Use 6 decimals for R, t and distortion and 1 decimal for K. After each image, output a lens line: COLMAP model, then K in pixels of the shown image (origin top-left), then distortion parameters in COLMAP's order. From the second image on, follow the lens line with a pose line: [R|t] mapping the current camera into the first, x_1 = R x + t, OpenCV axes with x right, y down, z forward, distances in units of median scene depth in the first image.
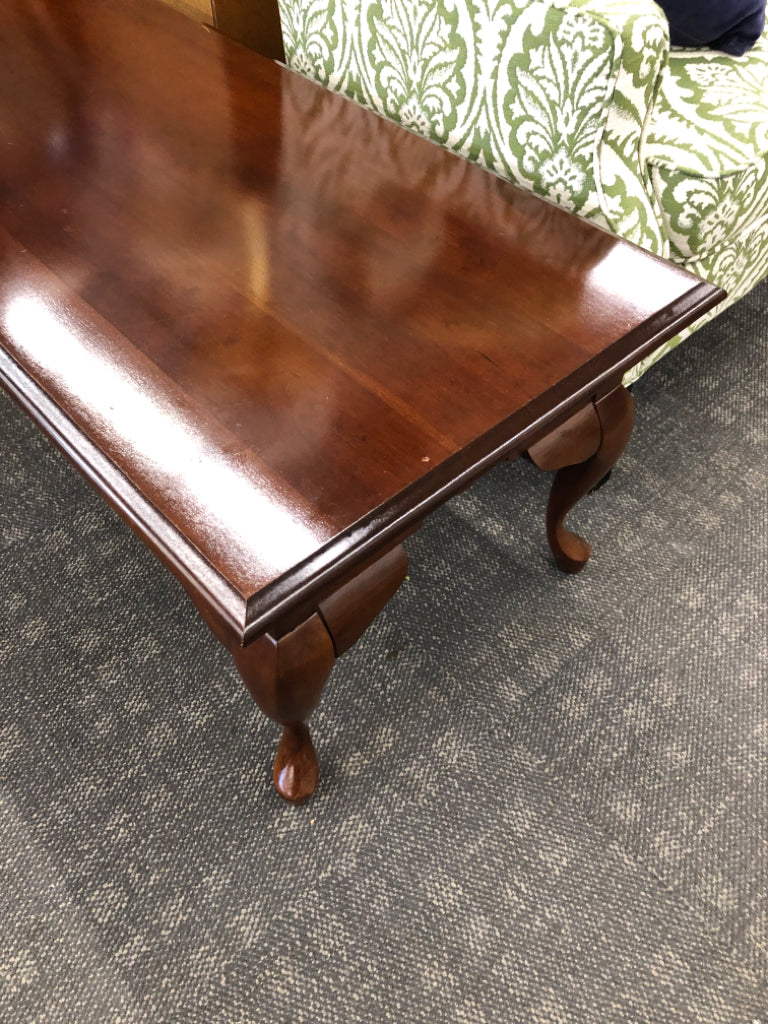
lens RADIAL K [[833.3, 0, 377.3], [0, 833.3, 493.2], [0, 0, 1]] dist [0.008008, 0.017047]
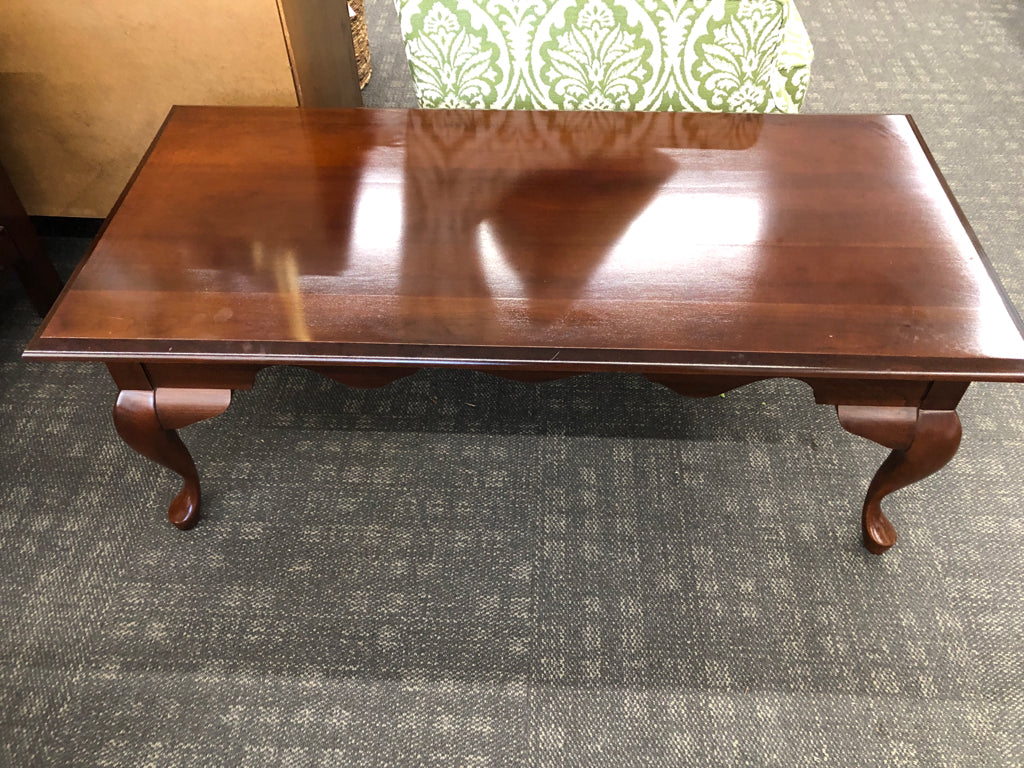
lens RADIAL K [[833.3, 0, 509.4], [0, 833.3, 364.0], [0, 0, 1]] dist [0.008008, 0.017047]
pose [[0.702759, -0.519579, 0.485970, -1.029192], [0.544783, 0.832339, 0.102096, -0.366792], [-0.457538, 0.192999, 0.867992, 0.004482]]
